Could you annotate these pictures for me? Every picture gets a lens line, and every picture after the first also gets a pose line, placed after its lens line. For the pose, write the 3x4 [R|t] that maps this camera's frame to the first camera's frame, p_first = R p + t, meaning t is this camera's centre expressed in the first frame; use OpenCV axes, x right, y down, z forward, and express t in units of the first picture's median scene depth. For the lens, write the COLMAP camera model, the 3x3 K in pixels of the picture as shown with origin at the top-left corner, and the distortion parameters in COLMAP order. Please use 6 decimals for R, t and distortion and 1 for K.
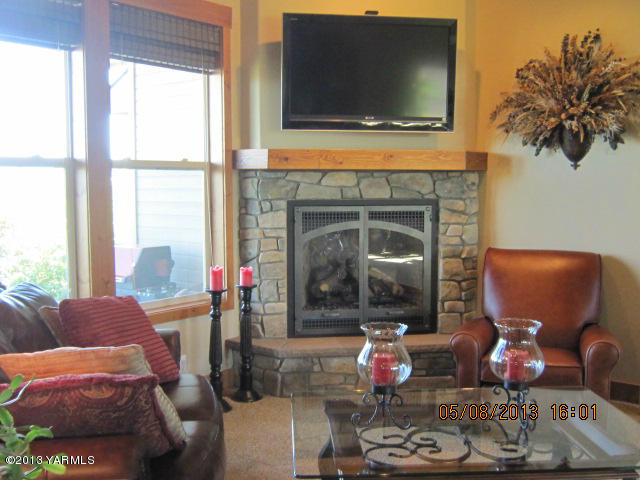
lens RADIAL K [[712.3, 0, 319.1], [0, 712.3, 240.2], [0, 0, 1]] dist [-0.051006, 0.000000]
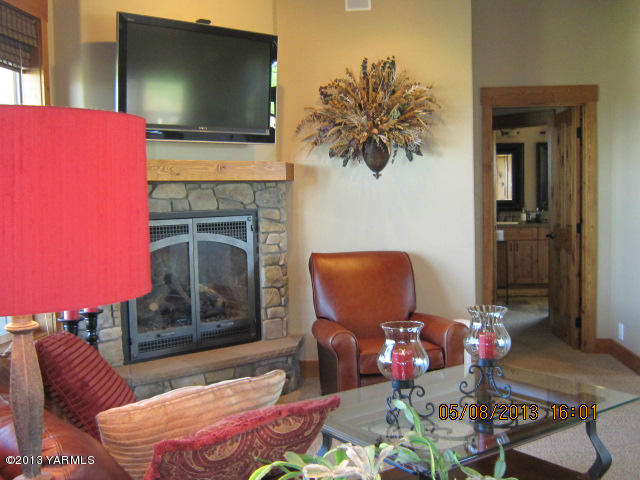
lens RADIAL K [[712.3, 0, 319.6], [0, 712.3, 239.8], [0, 0, 1]] dist [-0.051006, 0.000000]
pose [[0.844149, -0.052190, 0.533562, -0.312922], [0.062733, 0.998029, -0.001627, -0.006460], [-0.532425, 0.034845, 0.845759, 0.089193]]
